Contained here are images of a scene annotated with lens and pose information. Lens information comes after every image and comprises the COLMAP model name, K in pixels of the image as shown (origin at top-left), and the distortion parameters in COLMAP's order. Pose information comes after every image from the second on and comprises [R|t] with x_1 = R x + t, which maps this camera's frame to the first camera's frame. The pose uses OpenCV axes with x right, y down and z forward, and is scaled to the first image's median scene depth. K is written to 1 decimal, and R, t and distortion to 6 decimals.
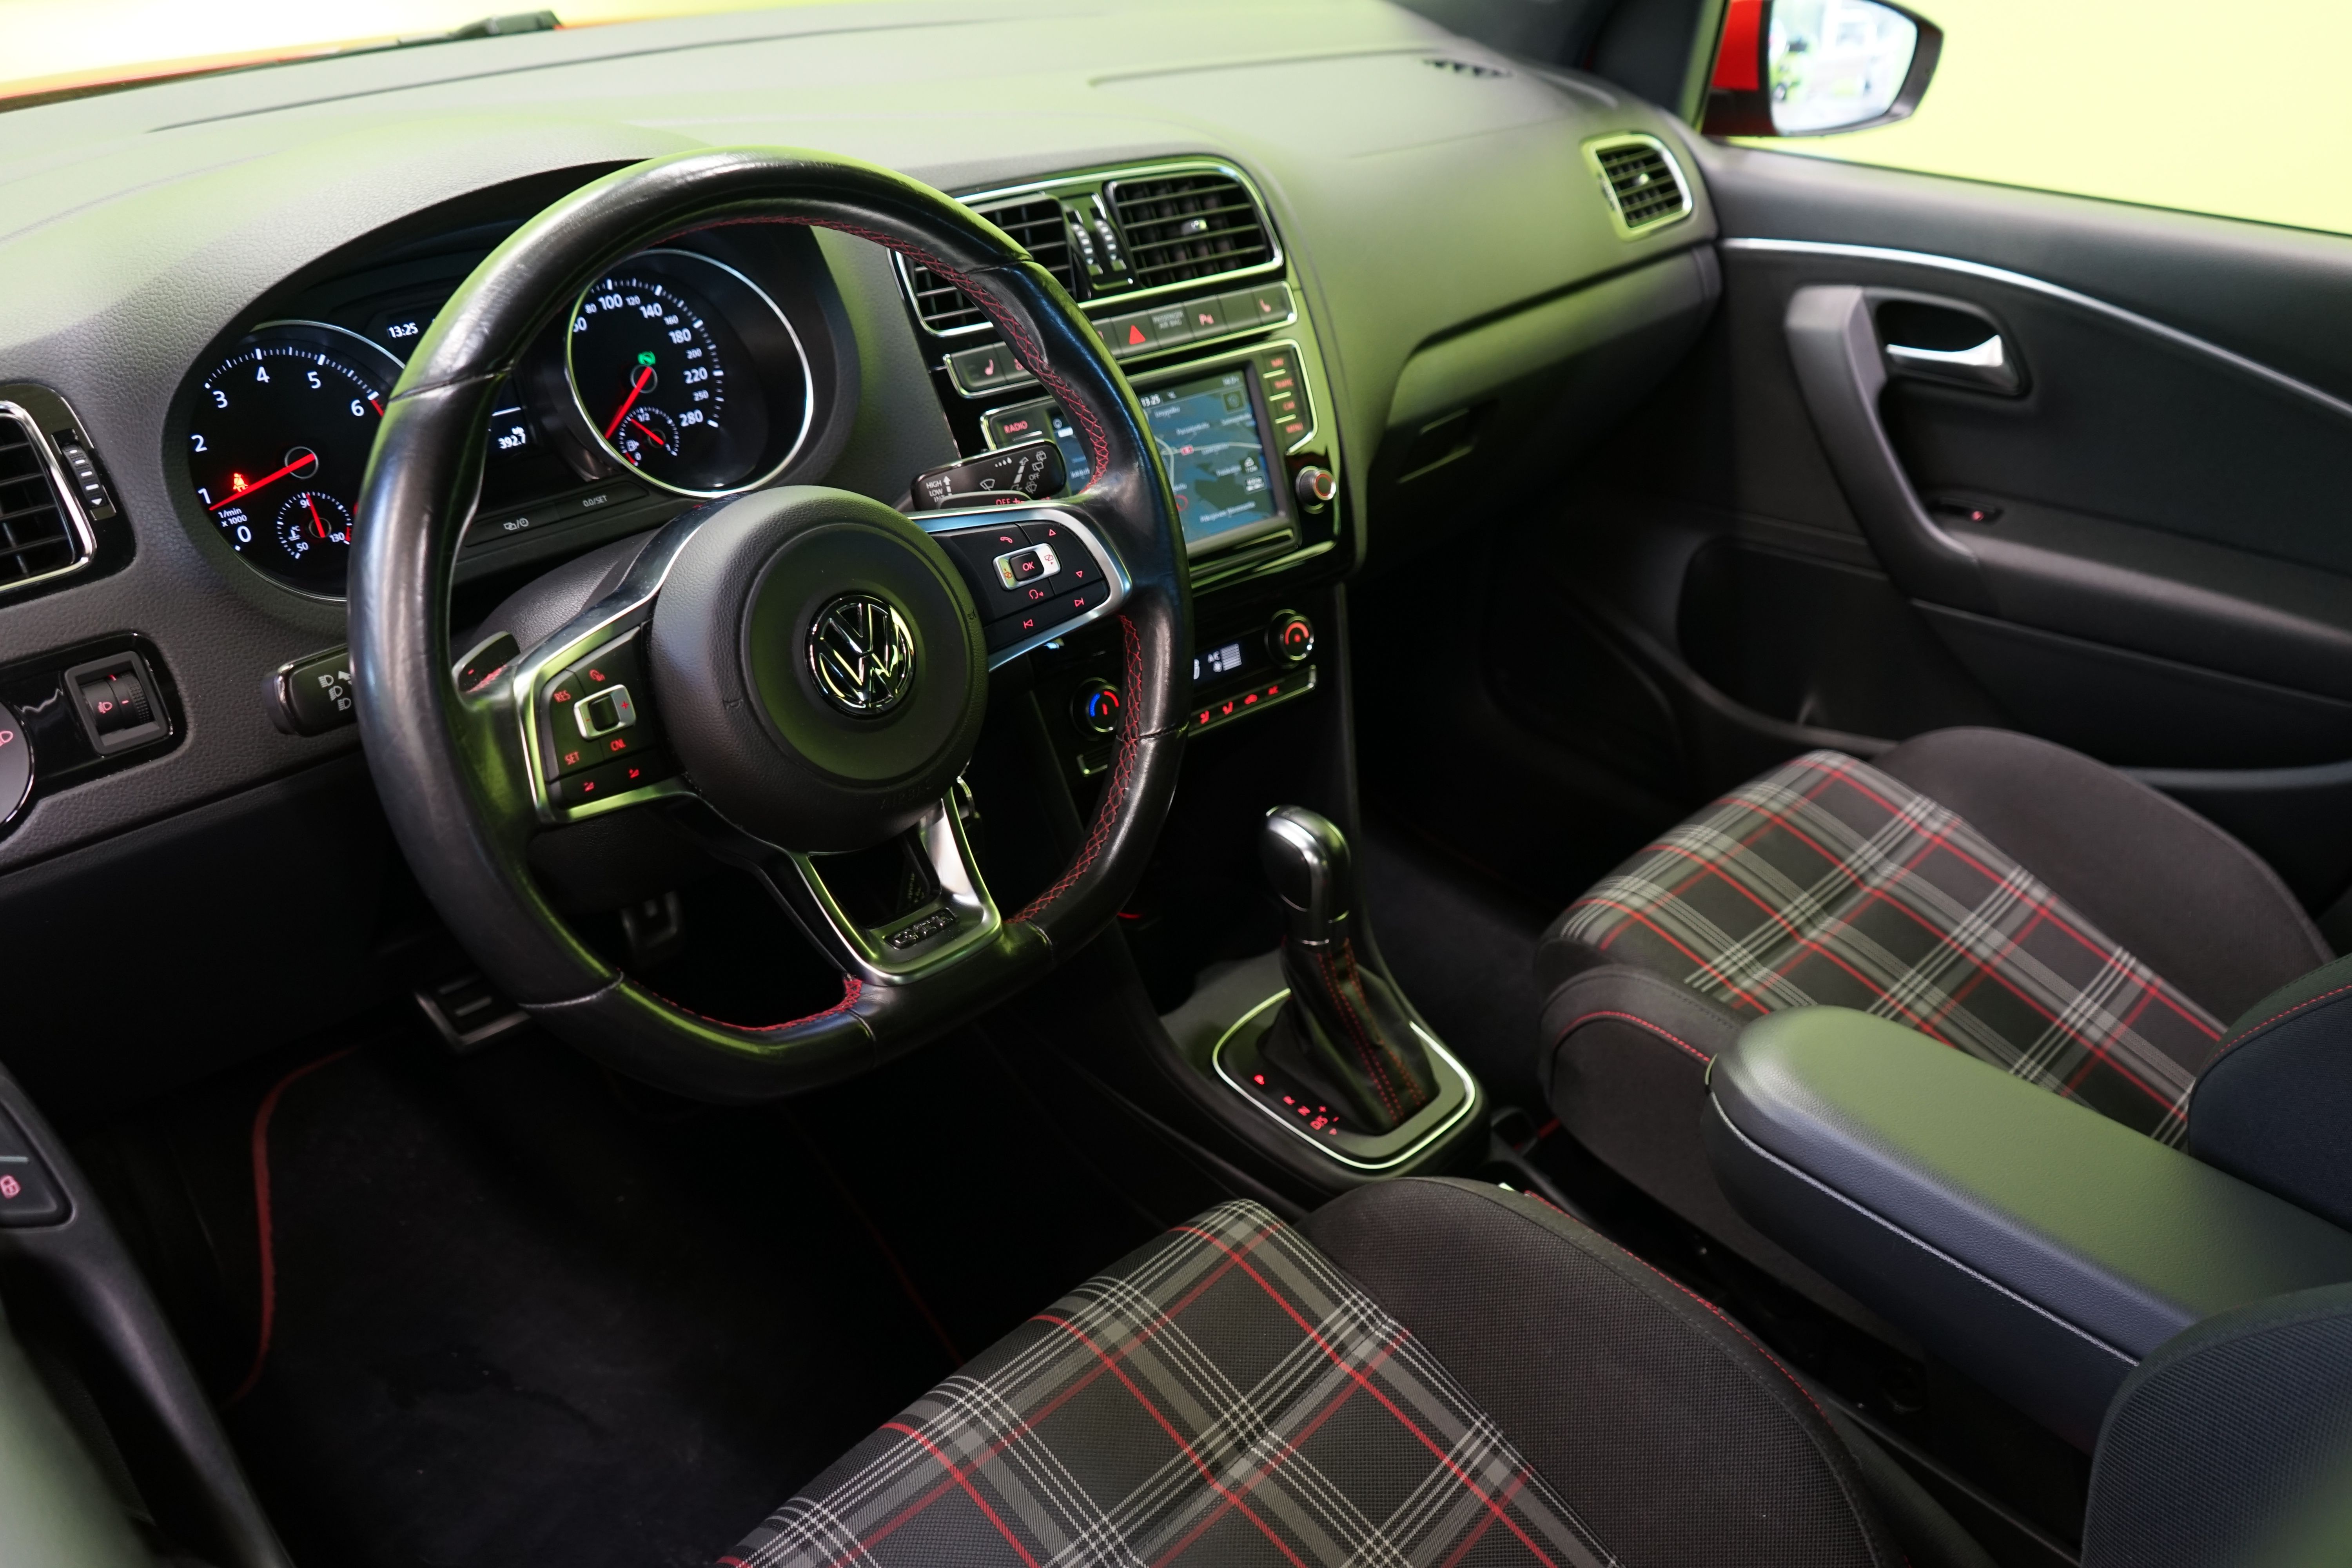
lens RADIAL K [[1858.5, 0, 1176.0], [0, 1858.5, 784.0], [0, 0, 1]] dist [-0.018152, 0.010192]
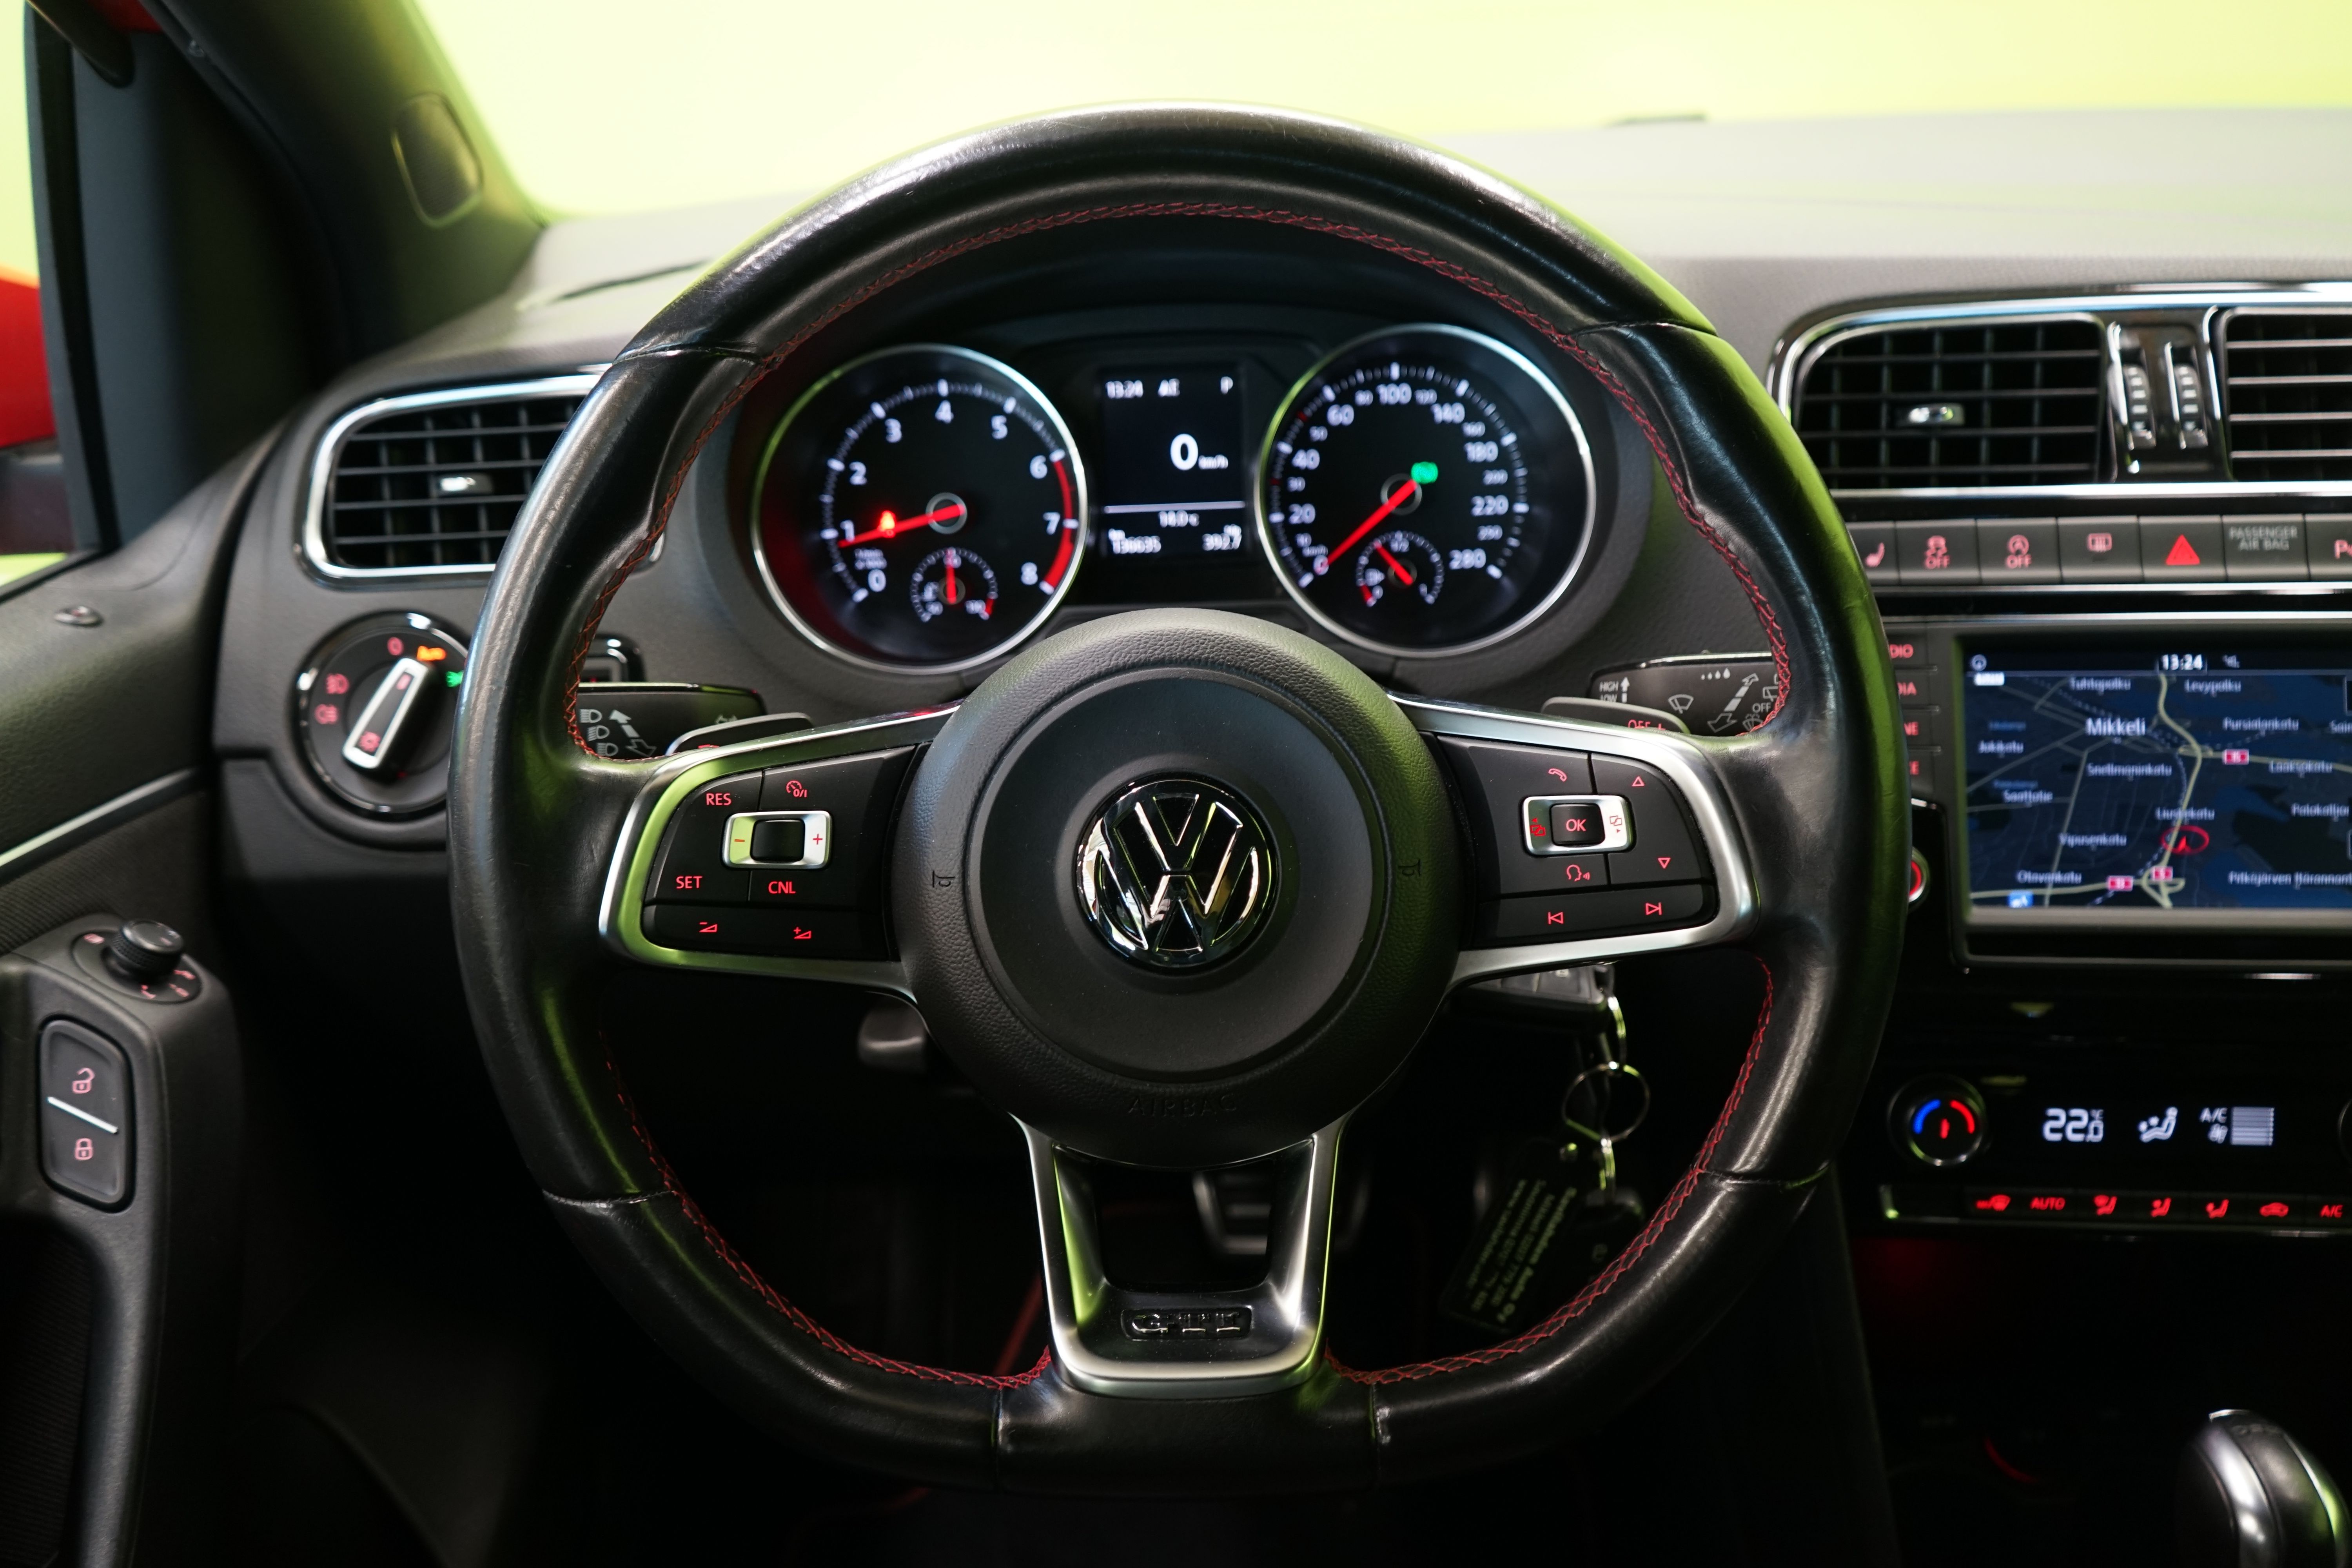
lens RADIAL K [[1886.1, 0, 1176.0], [0, 1886.1, 784.0], [0, 0, 1]] dist [-0.013193, 0.002395]
pose [[0.685590, 0.226120, -0.691980, 0.210040], [-0.313432, 0.949611, -0.000231, -0.075440], [0.657059, 0.217047, 0.721917, 0.401031]]
